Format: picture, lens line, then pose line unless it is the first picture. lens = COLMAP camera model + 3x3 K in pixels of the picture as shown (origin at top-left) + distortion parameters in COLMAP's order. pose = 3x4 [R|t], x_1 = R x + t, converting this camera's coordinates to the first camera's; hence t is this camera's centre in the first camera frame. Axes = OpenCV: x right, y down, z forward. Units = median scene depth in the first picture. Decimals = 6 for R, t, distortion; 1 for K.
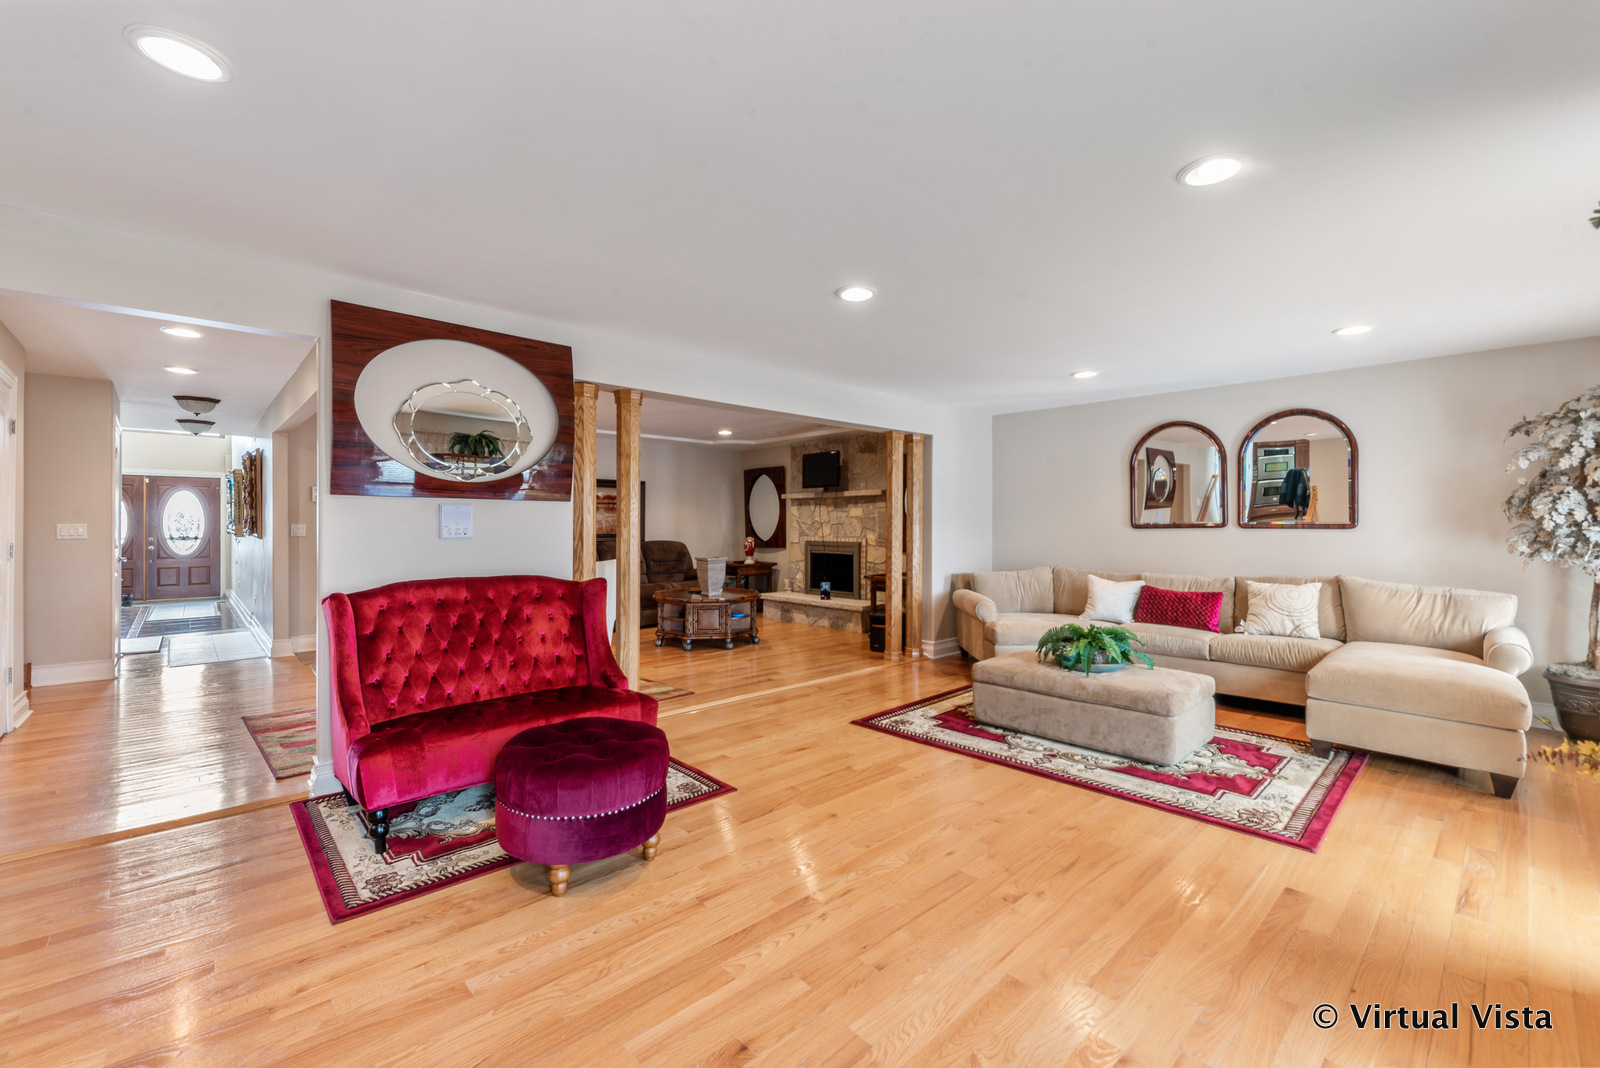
lens RADIAL K [[671.6, 0, 799.0], [0, 671.6, 527.8], [0, 0, 1]] dist [-0.001876, -0.000310]
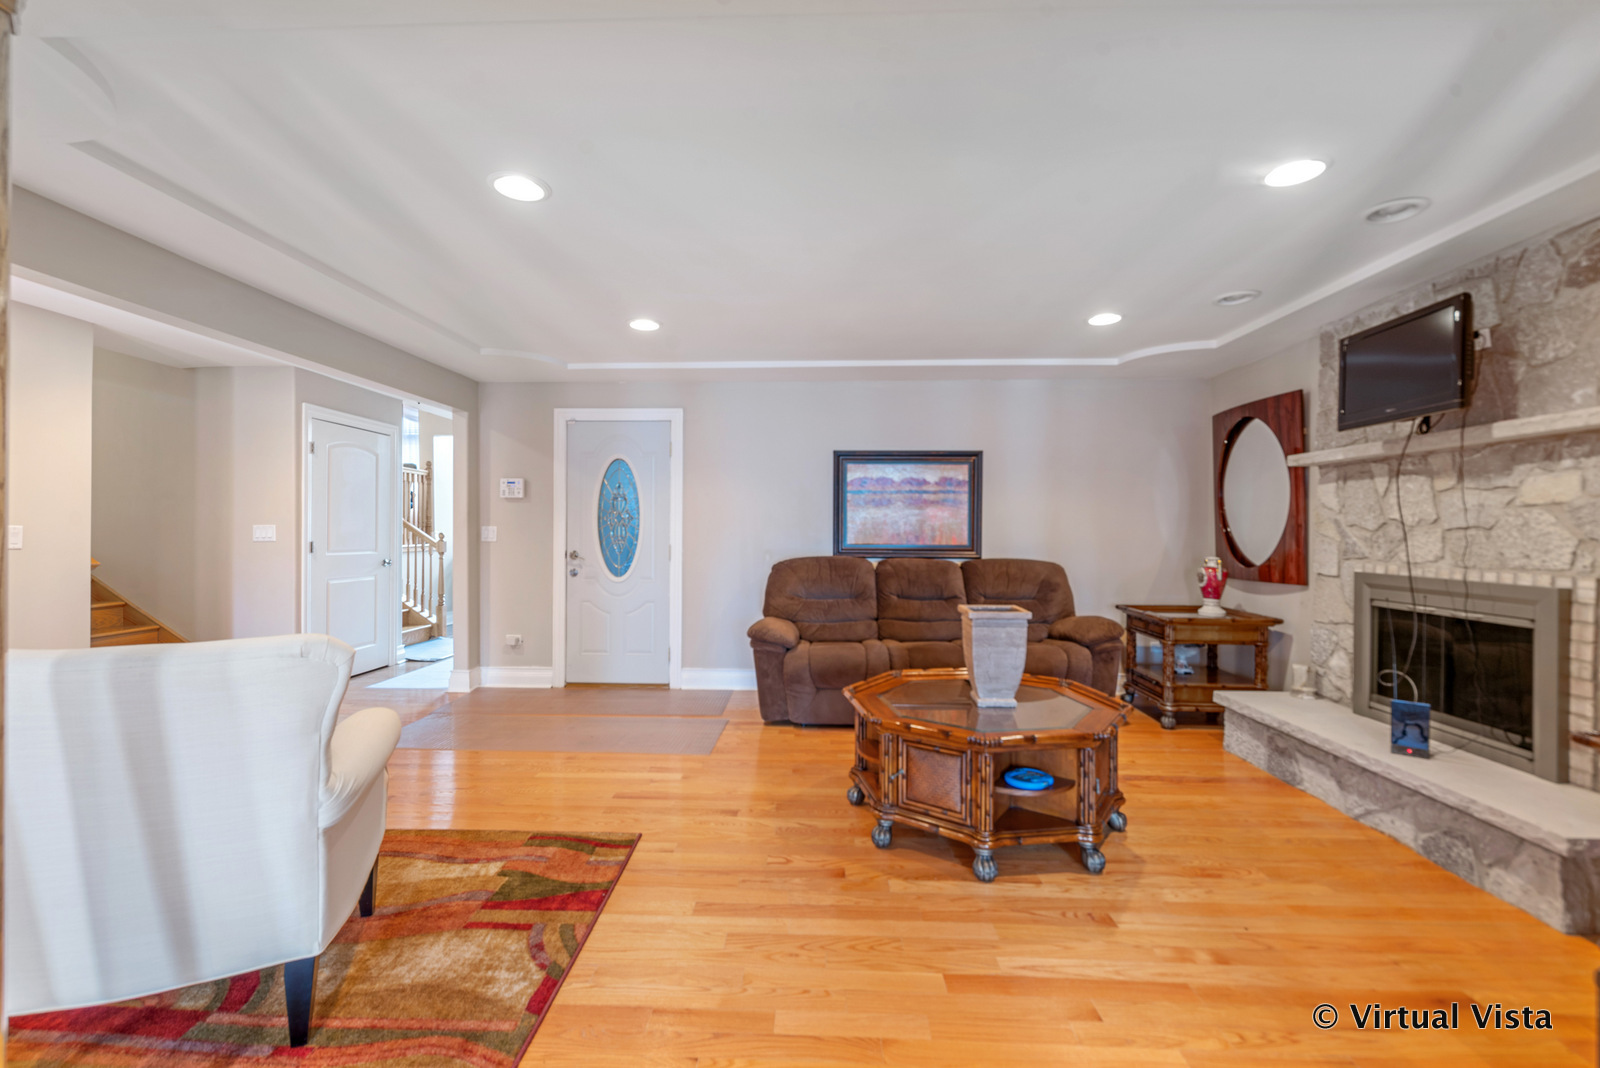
lens RADIAL K [[671.6, 0, 801.1], [0, 671.6, 532.2], [0, 0, 1]] dist [-0.001876, -0.000310]
pose [[0.698394, 0.005218, -0.715695, 0.061776], [-0.007491, 0.999972, -0.000019, -0.000769], [0.715674, 0.005375, 0.698413, 0.518341]]
